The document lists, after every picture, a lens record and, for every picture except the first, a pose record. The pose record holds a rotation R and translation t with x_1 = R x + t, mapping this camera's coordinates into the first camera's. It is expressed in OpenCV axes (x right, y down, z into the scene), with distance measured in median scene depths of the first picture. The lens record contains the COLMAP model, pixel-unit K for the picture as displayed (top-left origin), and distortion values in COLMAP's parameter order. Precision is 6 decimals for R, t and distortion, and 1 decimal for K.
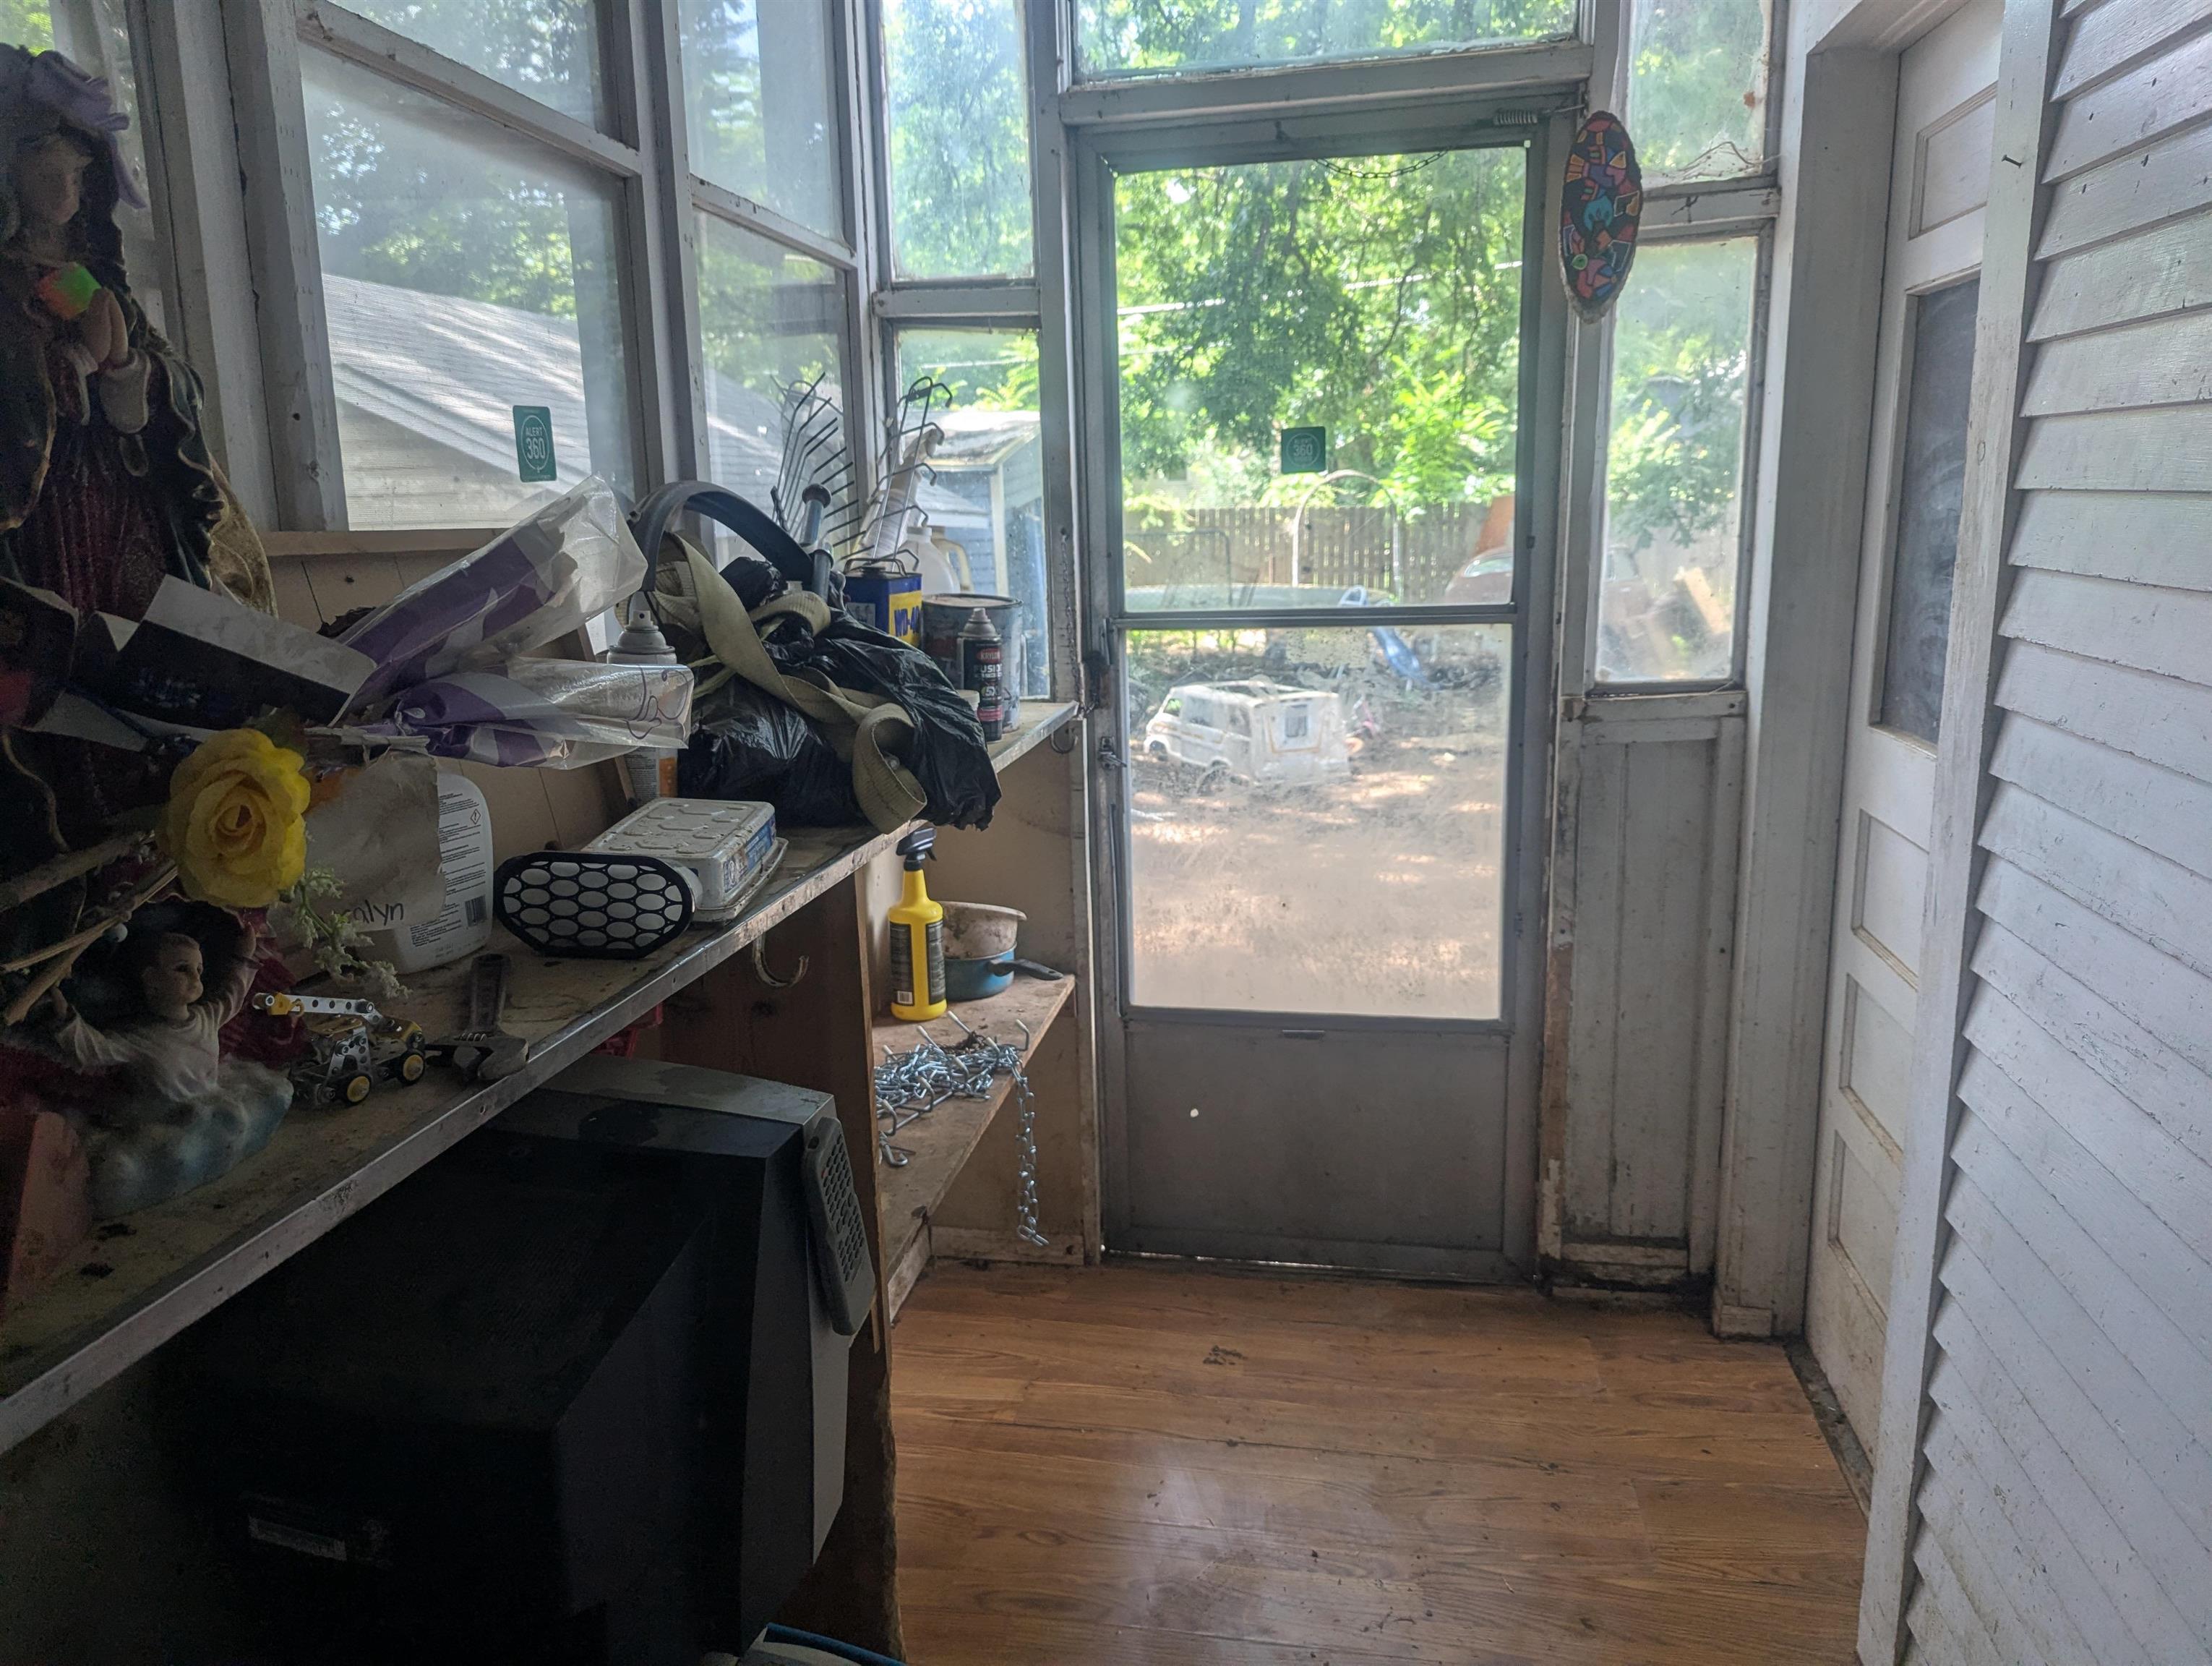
lens RADIAL K [[1507.4, 0, 1105.5], [0, 1507.4, 829.3], [0, 0, 1]] dist [0.059990, -0.059102]
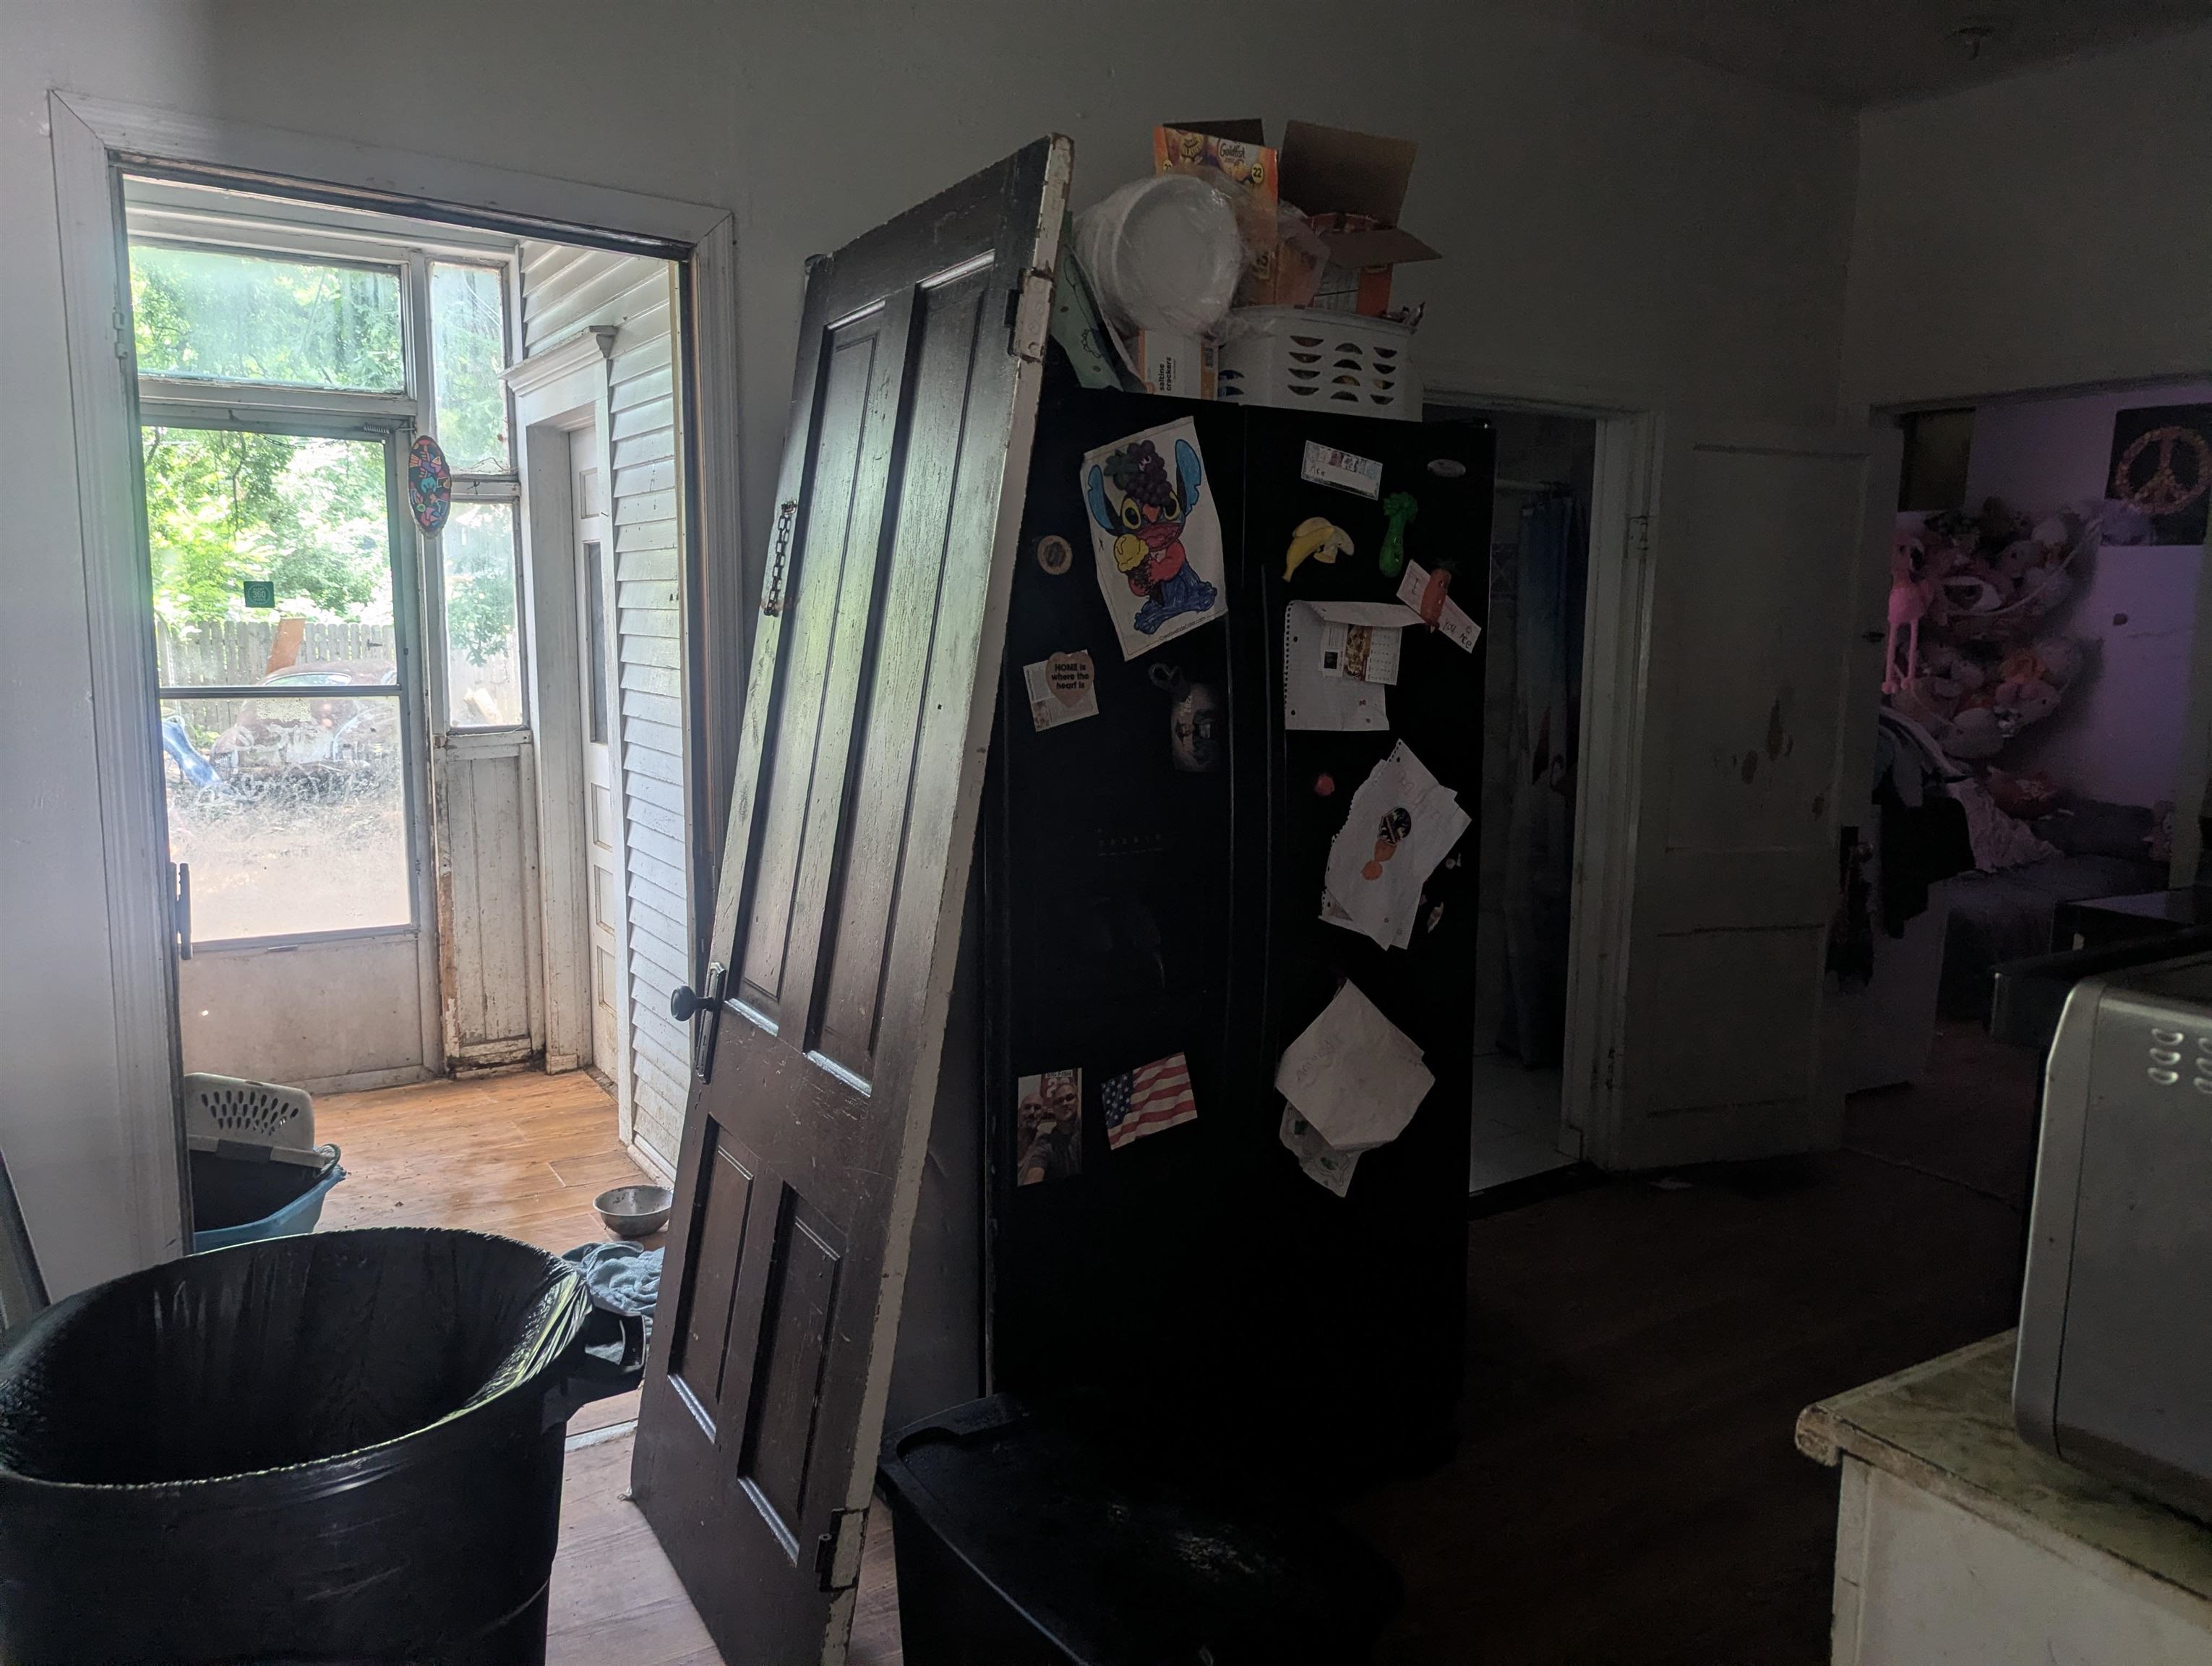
lens RADIAL K [[1507.4, 0, 1105.5], [0, 1507.4, 829.3], [0, 0, 1]] dist [0.059990, -0.059102]
pose [[0.728374, -0.058247, 0.682699, -0.356034], [0.114476, 0.992720, -0.037437, 0.180954], [-0.675549, 0.105421, 0.729740, -0.848915]]
